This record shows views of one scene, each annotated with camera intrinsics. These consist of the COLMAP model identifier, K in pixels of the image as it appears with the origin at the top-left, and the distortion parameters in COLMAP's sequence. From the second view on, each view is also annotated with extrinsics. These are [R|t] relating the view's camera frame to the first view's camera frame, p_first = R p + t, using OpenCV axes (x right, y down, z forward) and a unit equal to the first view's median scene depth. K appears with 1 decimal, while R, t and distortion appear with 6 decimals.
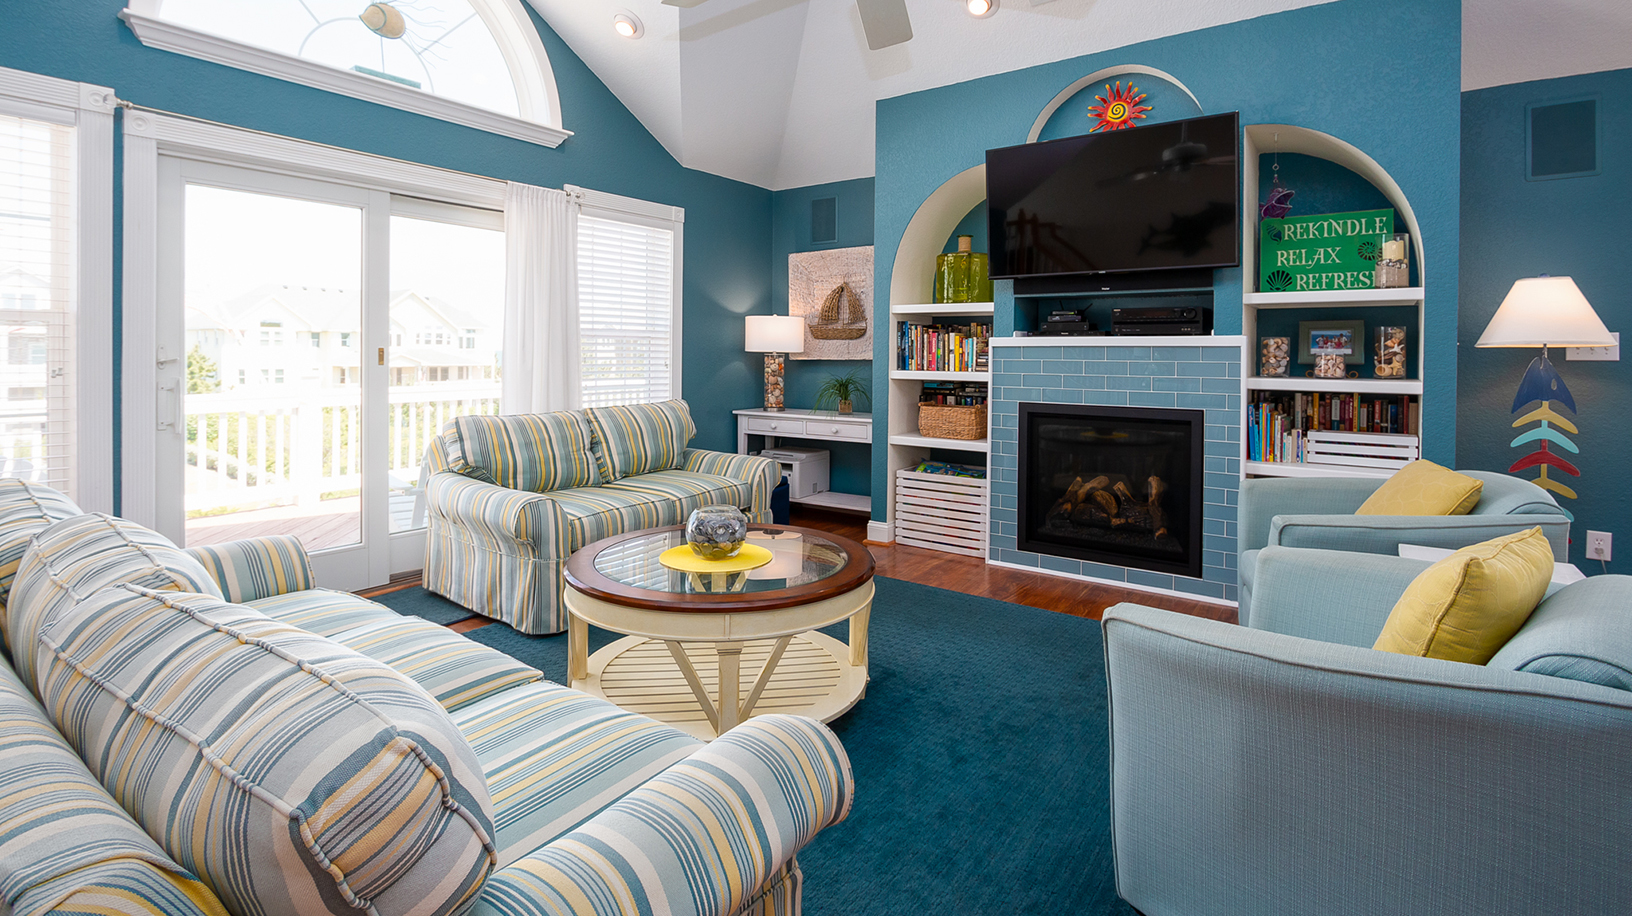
lens RADIAL K [[764.7, 0, 809.2], [0, 764.7, 421.2], [0, 0, 1]] dist [-0.024473, 0.000315]
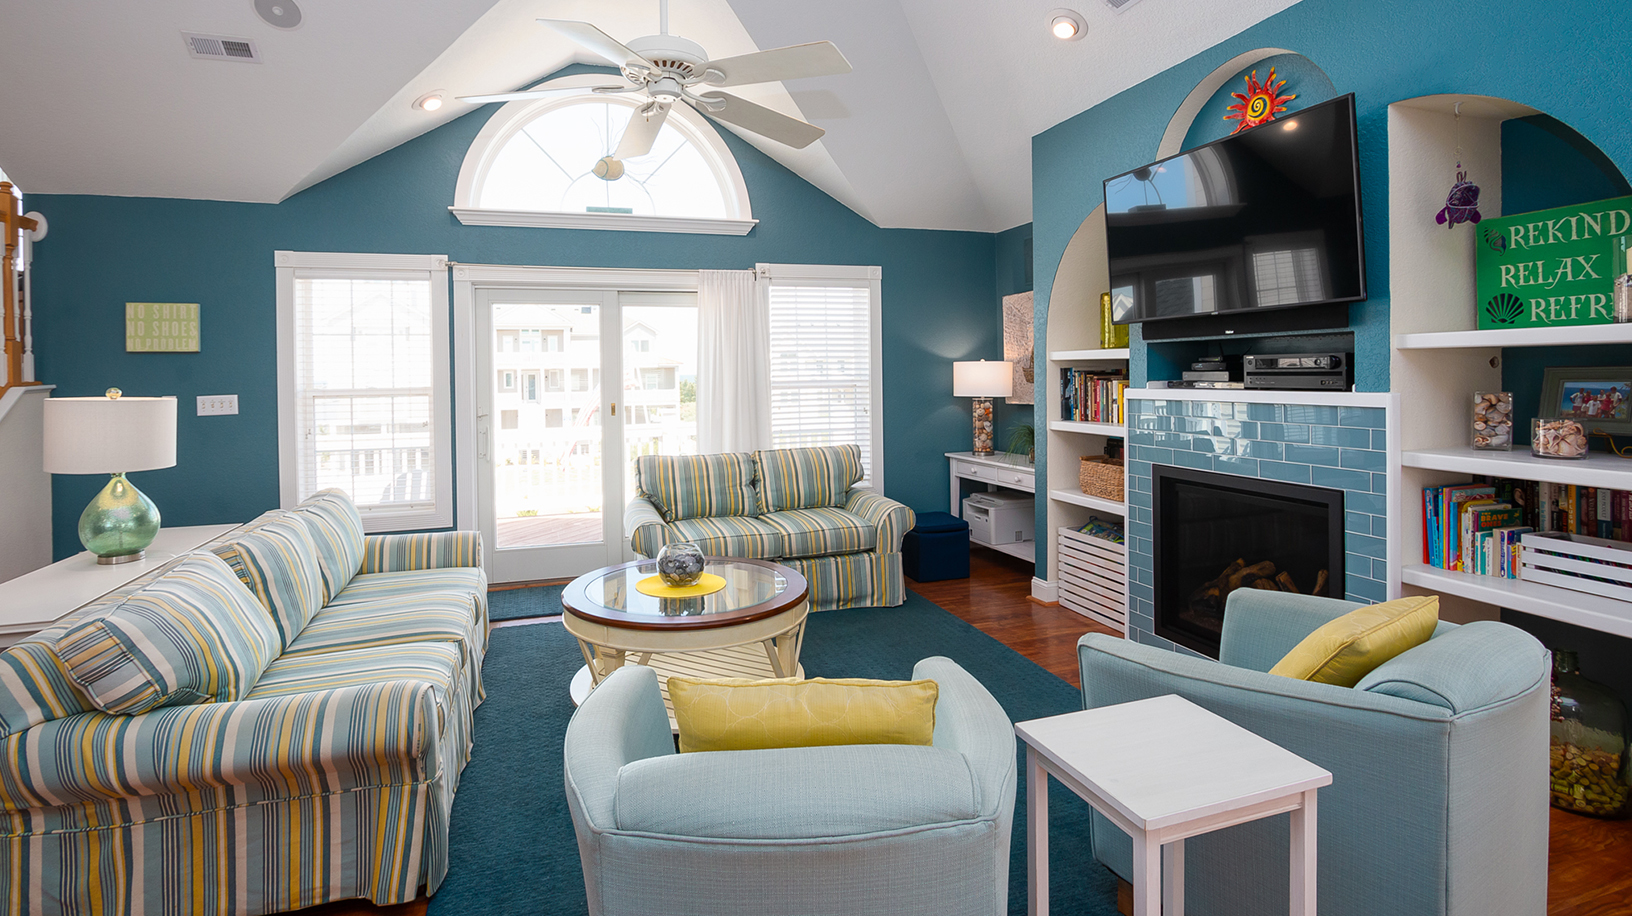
lens RADIAL K [[758.6, 0, 775.4], [0, 758.6, 447.8], [0, 0, 1]] dist [-0.017873, 0.000760]
pose [[0.797584, 0.038671, -0.601967, 0.449450], [-0.032493, 0.999248, 0.021141, -0.047461], [0.602332, 0.002698, 0.798241, 0.060617]]
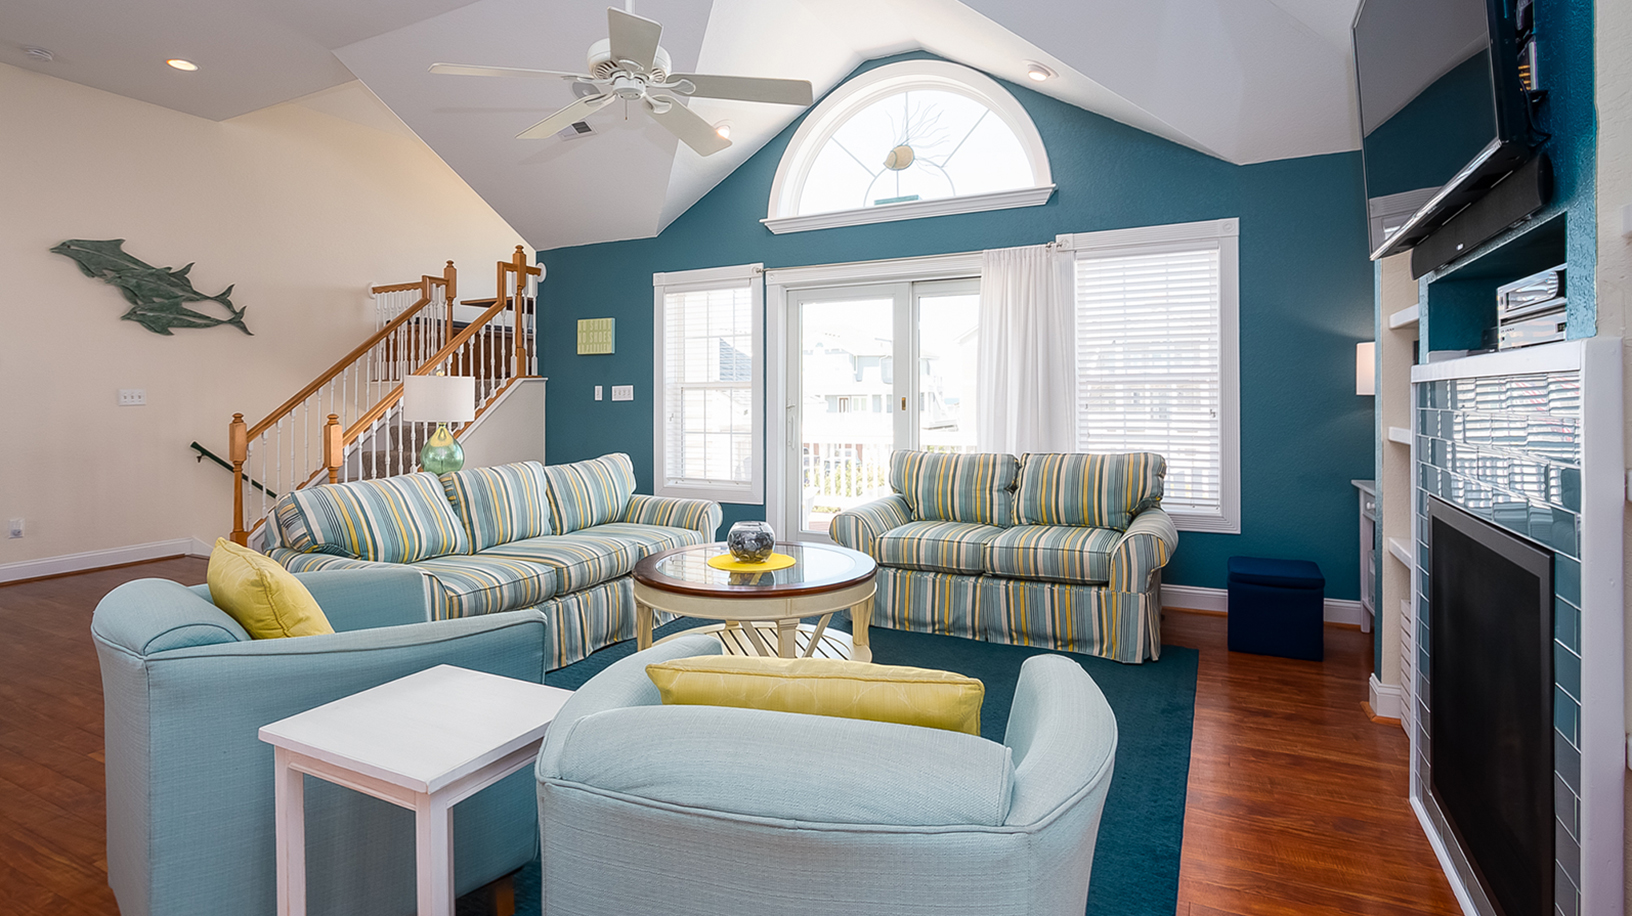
lens RADIAL K [[790.7, 0, 790.6], [0, 790.7, 460.2], [0, 0, 1]] dist [-0.031753, 0.000016]
pose [[0.148913, 0.067474, -0.986546, 0.709325], [-0.078631, 0.995318, 0.056205, -0.041709], [0.985719, 0.069203, 0.153521, 0.516827]]
